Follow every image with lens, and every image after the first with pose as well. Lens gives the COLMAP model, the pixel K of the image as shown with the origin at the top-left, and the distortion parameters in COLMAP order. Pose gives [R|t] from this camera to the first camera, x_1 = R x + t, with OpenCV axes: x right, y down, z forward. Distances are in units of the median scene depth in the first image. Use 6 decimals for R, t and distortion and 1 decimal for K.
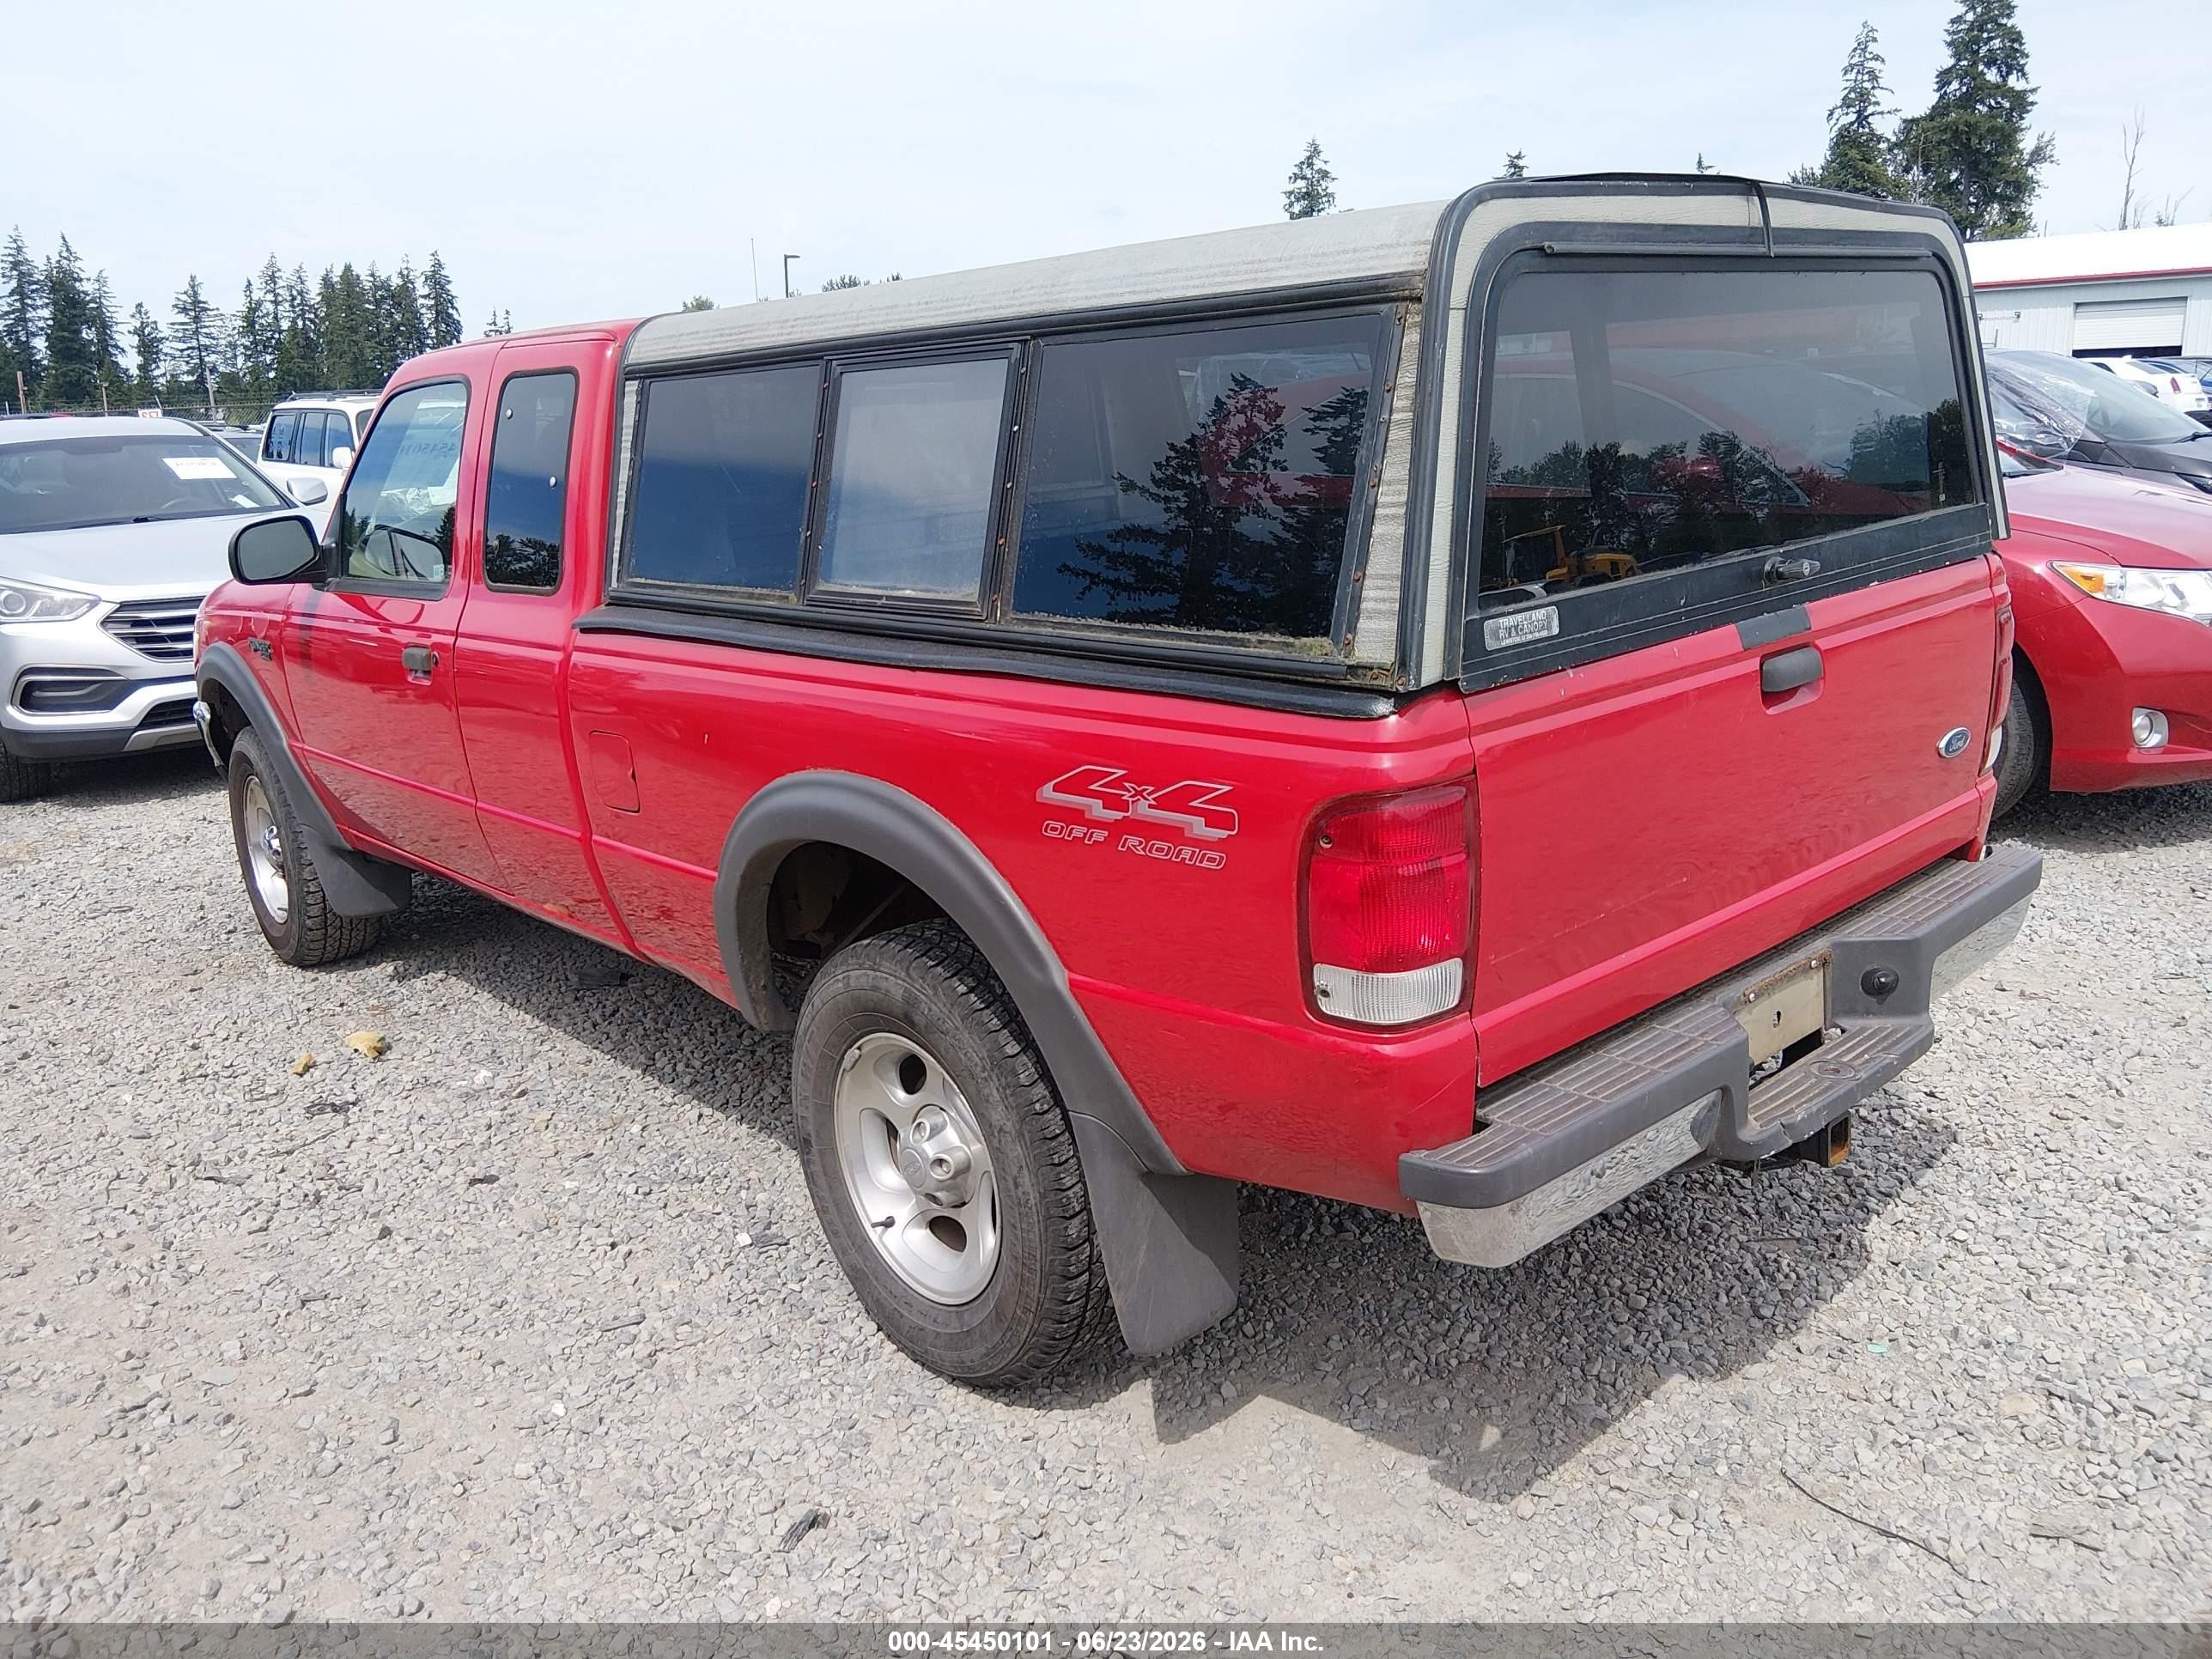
lens RADIAL K [[1757.9, 0, 1108.5], [0, 1757.9, 696.3], [0, 0, 1]] dist [0.018927, -0.000488]
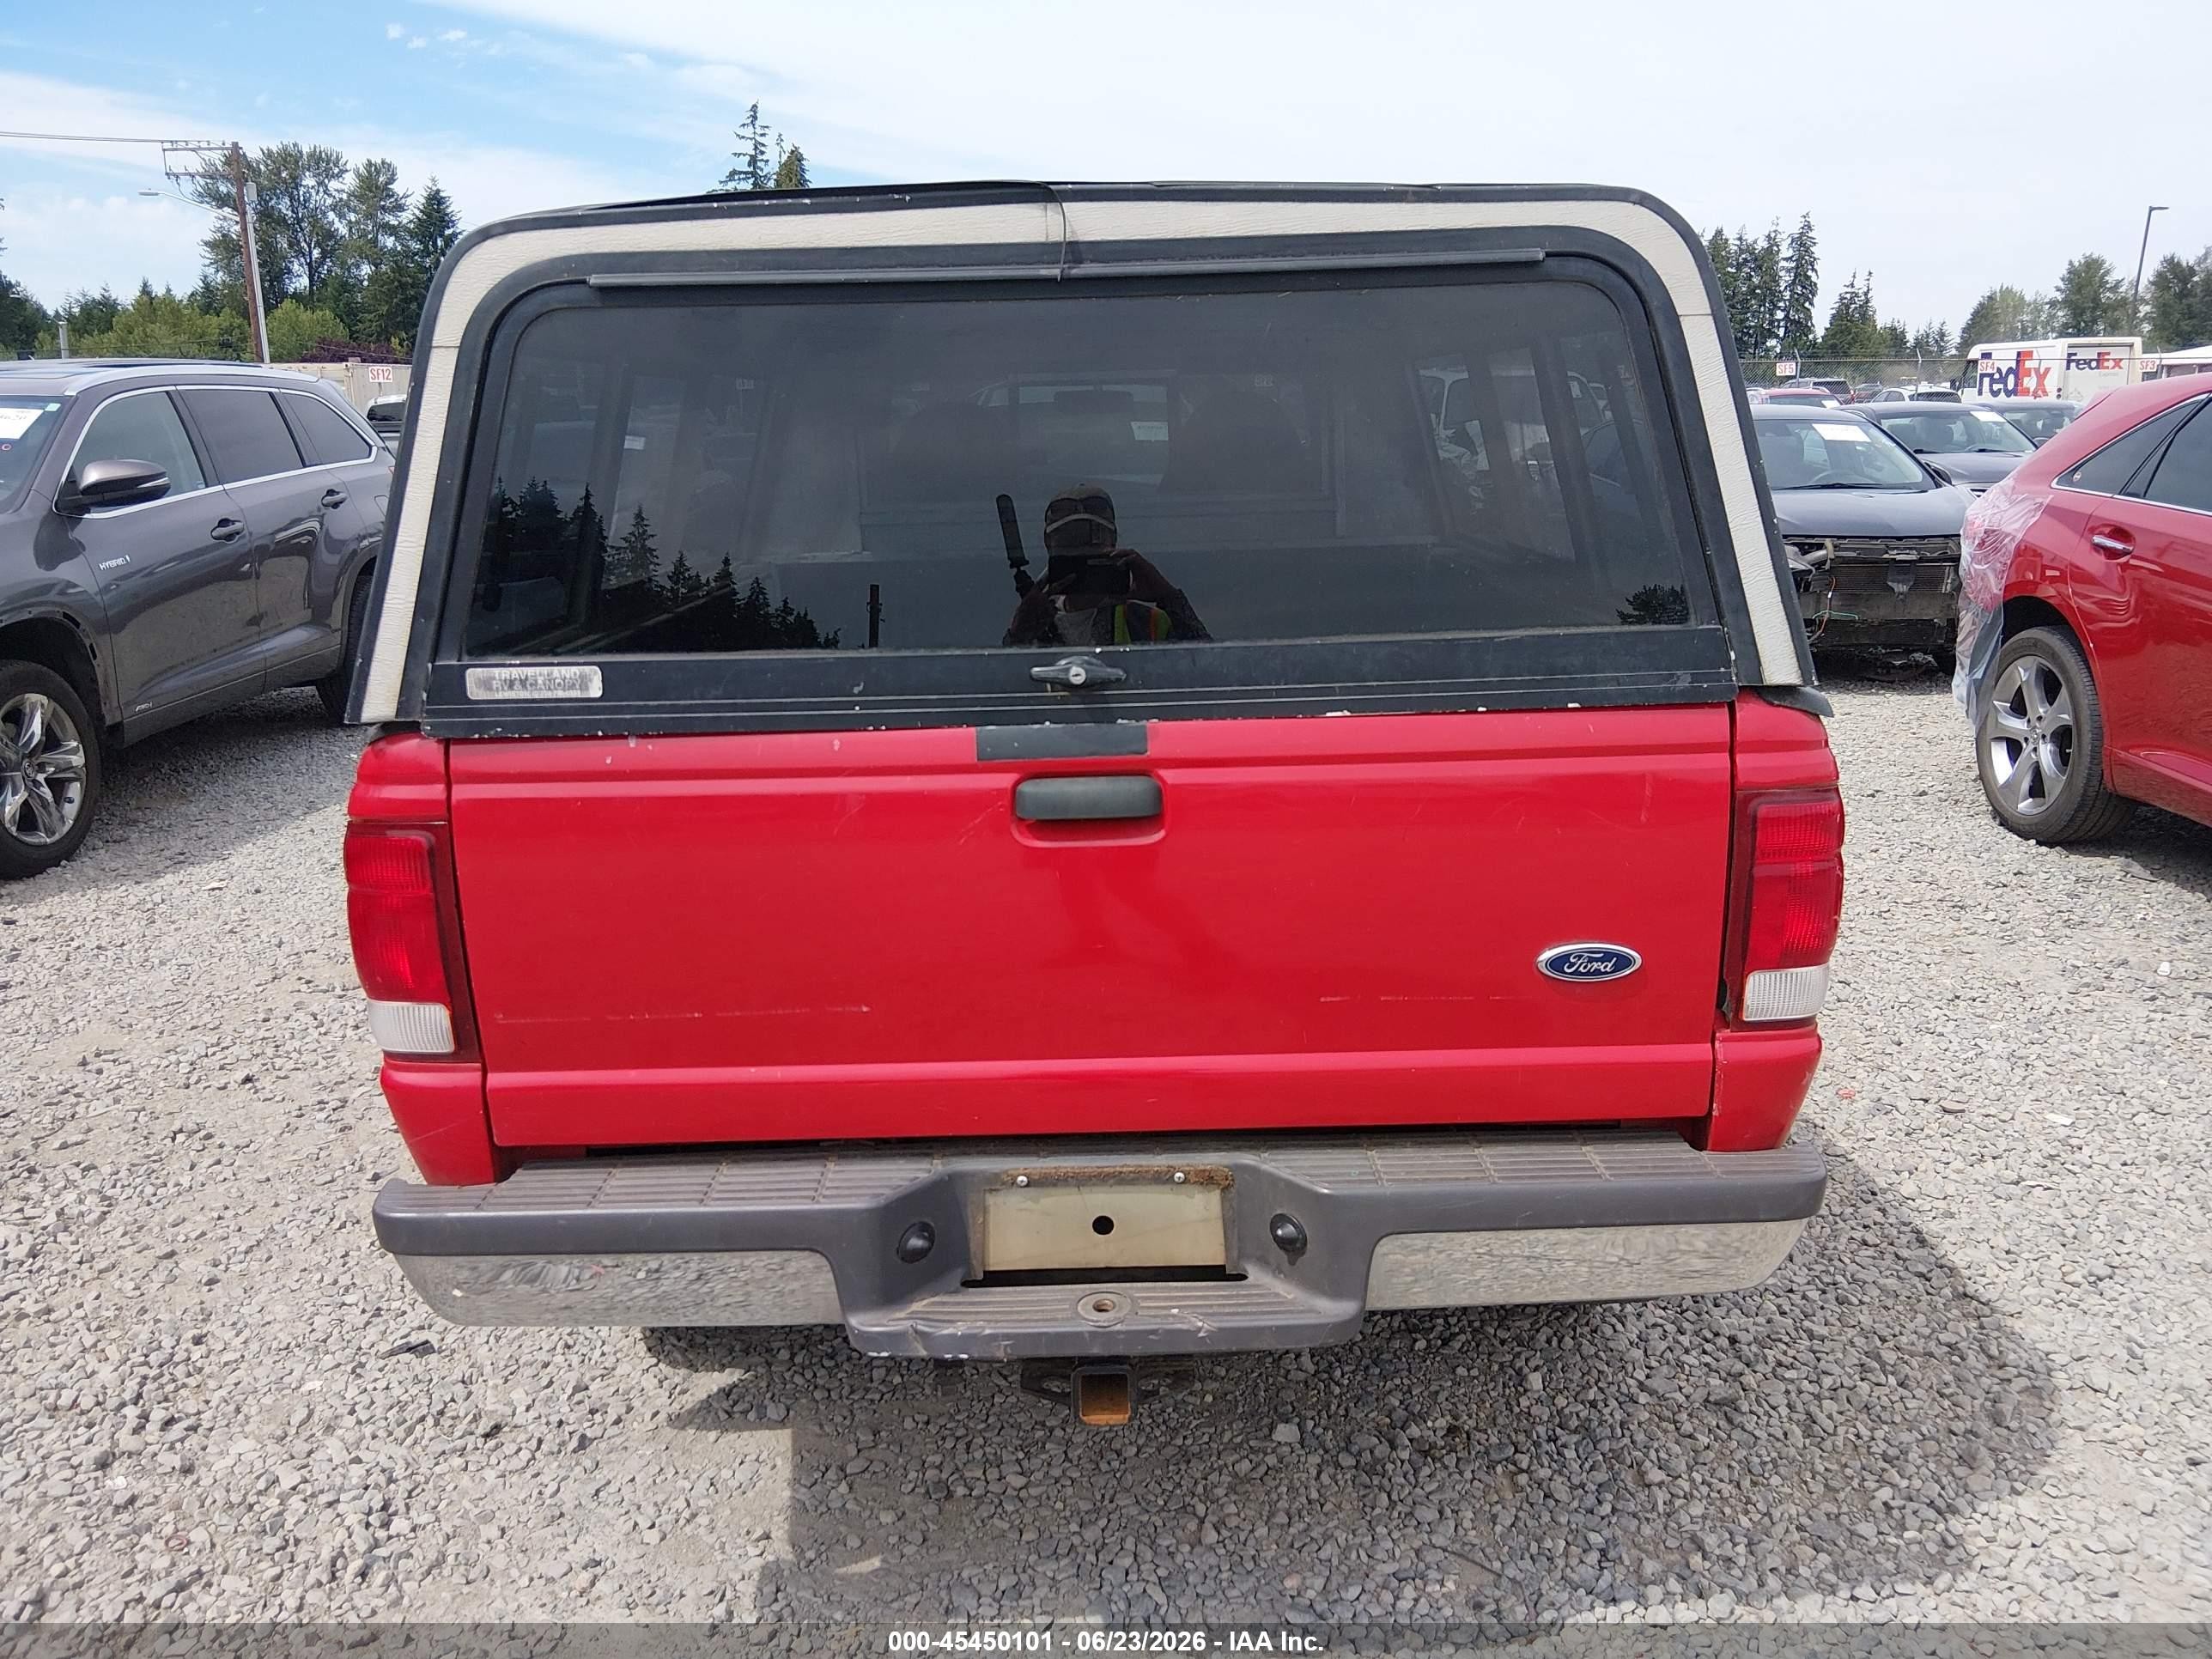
lens RADIAL K [[1746.6, 0, 1111.3], [0, 1746.6, 700.0], [0, 0, 1]] dist [0.048781, -0.106854]
pose [[0.747375, 0.153371, -0.646458, 0.930942], [-0.138142, 0.987599, 0.074599, -0.123514], [0.649883, 0.033550, 0.759294, 0.418559]]
